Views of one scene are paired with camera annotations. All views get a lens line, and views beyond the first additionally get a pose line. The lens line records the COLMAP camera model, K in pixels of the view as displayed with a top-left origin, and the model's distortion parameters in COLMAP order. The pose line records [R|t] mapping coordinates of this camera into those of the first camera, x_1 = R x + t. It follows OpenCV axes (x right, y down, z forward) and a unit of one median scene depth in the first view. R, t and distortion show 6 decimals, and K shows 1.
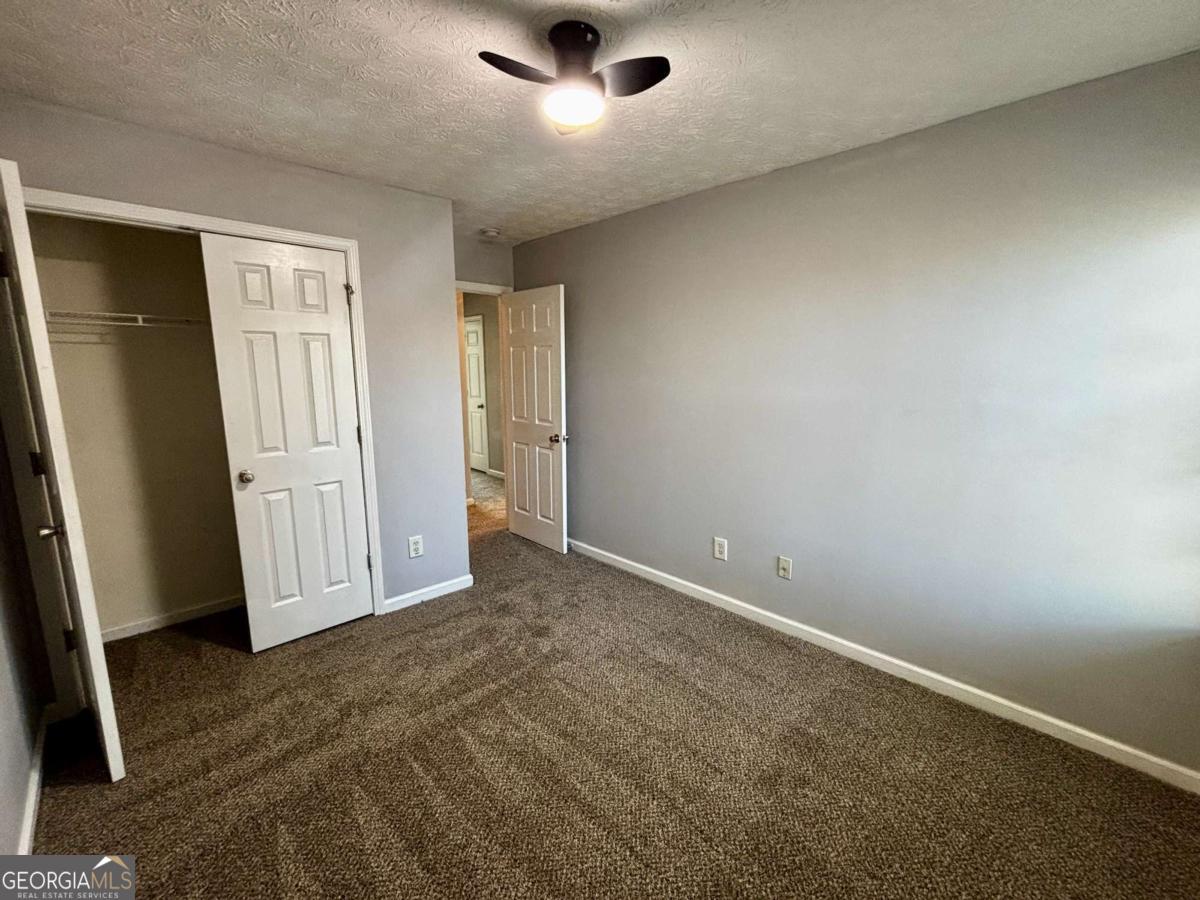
lens RADIAL K [[506.0, 0, 599.8], [0, 506.0, 446.9], [0, 0, 1]] dist [0.003073, 0.000014]
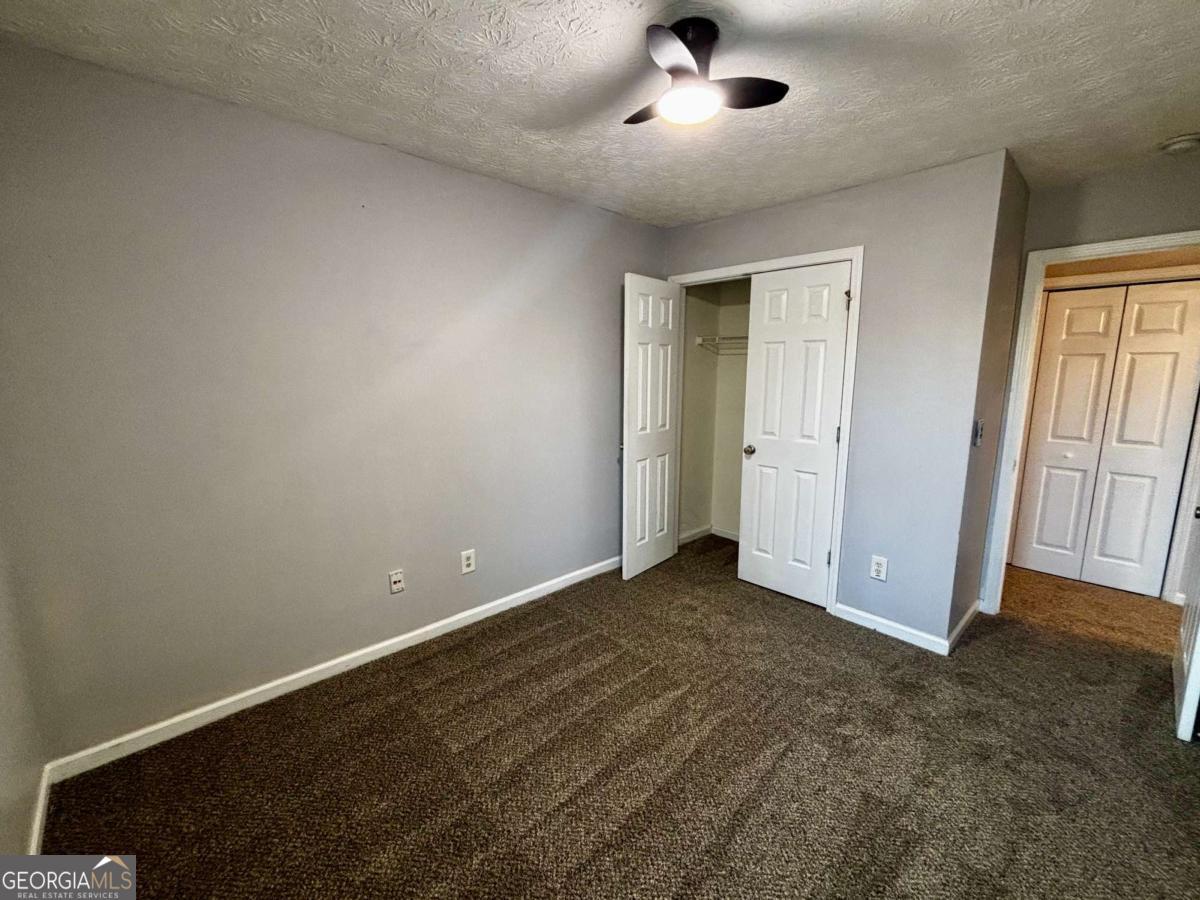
lens RADIAL K [[506.0, 0, 599.8], [0, 506.0, 446.9], [0, 0, 1]] dist [0.003073, 0.000014]
pose [[-0.015032, 0.157471, -0.987409, 0.576731], [-0.167269, 0.973209, 0.157753, -0.084934], [0.985797, 0.167534, 0.011711, 0.521440]]
